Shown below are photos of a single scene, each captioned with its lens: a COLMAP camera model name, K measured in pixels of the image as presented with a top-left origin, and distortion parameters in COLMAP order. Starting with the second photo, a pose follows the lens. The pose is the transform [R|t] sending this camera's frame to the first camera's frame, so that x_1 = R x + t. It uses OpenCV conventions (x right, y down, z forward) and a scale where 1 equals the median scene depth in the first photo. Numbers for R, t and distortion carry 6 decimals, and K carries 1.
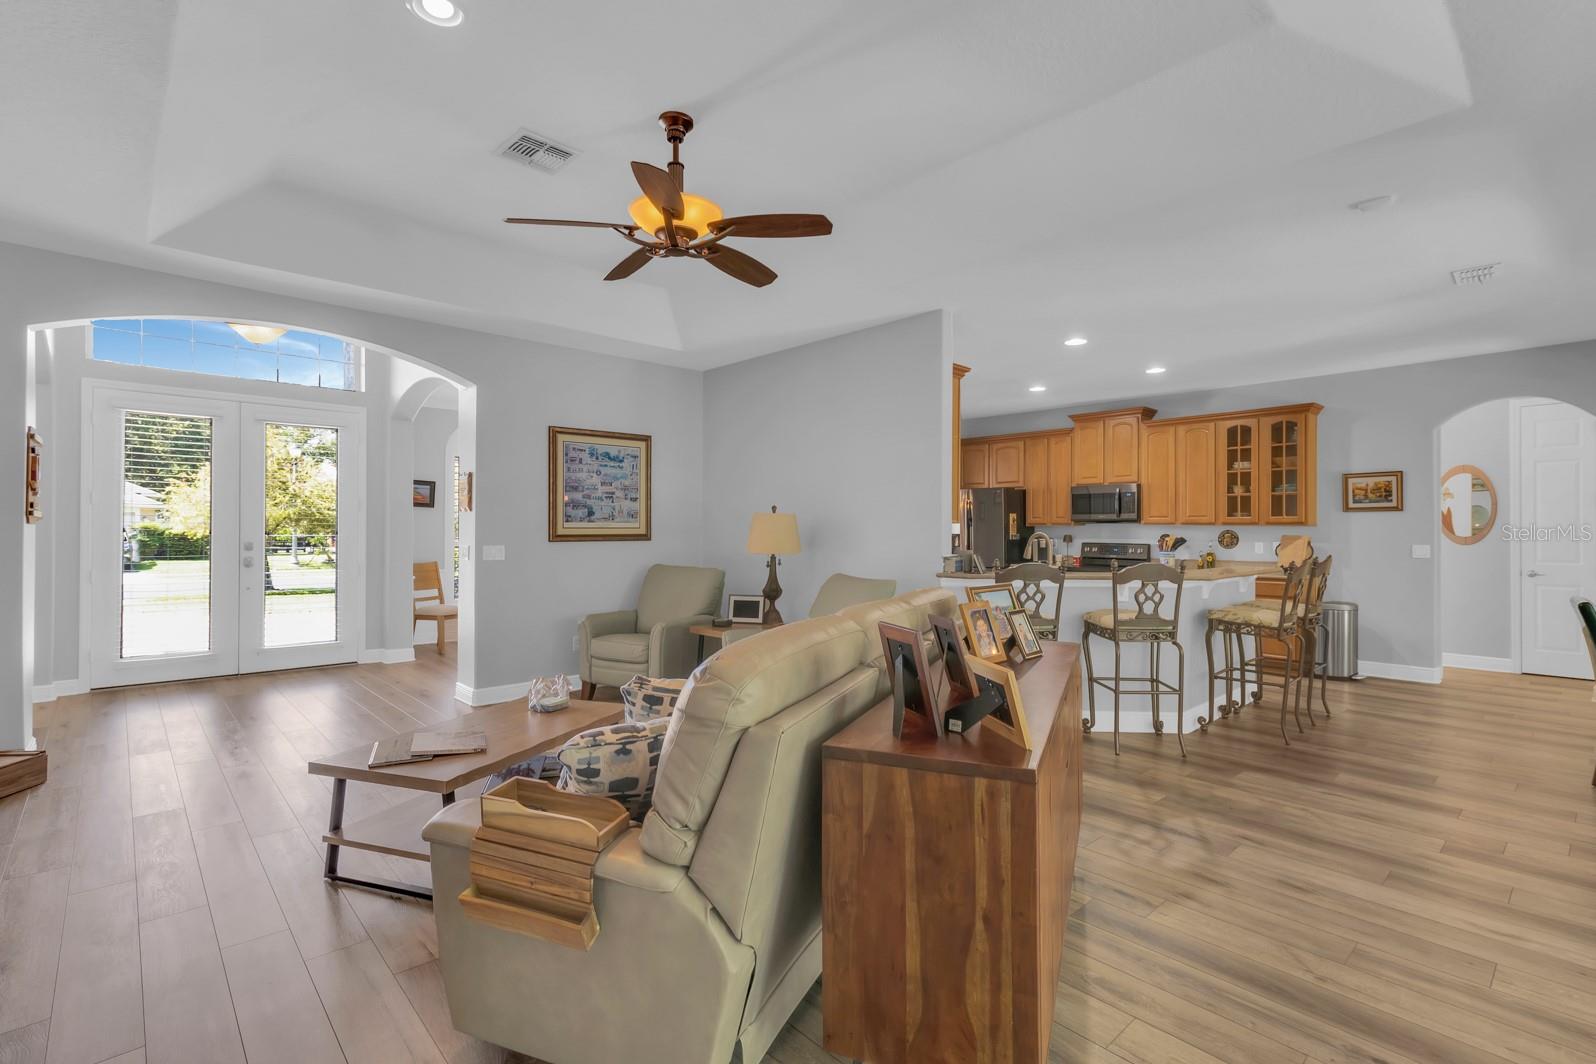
lens RADIAL K [[730.9, 0, 812.8], [0, 730.9, 526.6], [0, 0, 1]] dist [0.001381, -0.000158]
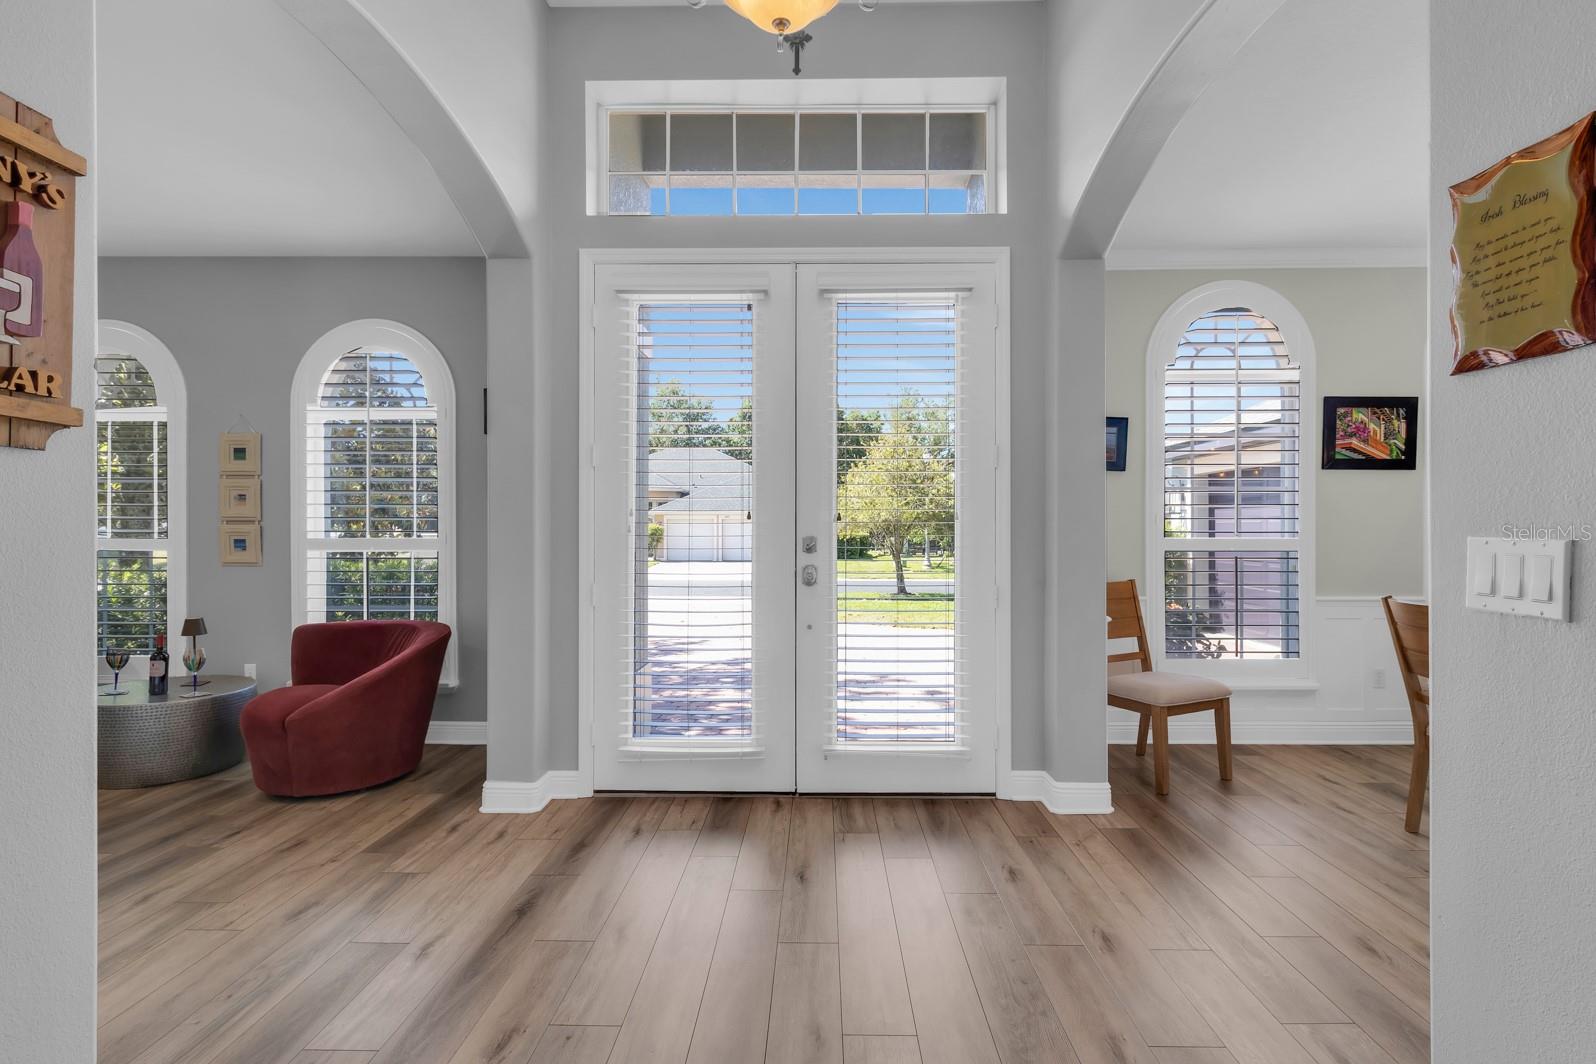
lens RADIAL K [[771.0, 0, 820.3], [0, 771.0, 530.3], [0, 0, 1]] dist [-0.000342, -0.000231]
pose [[0.724273, -0.005798, -0.689489, -0.313500], [0.005182, 0.999982, -0.002966, 0.014969], [0.689494, -0.001424, 0.724290, 0.488911]]
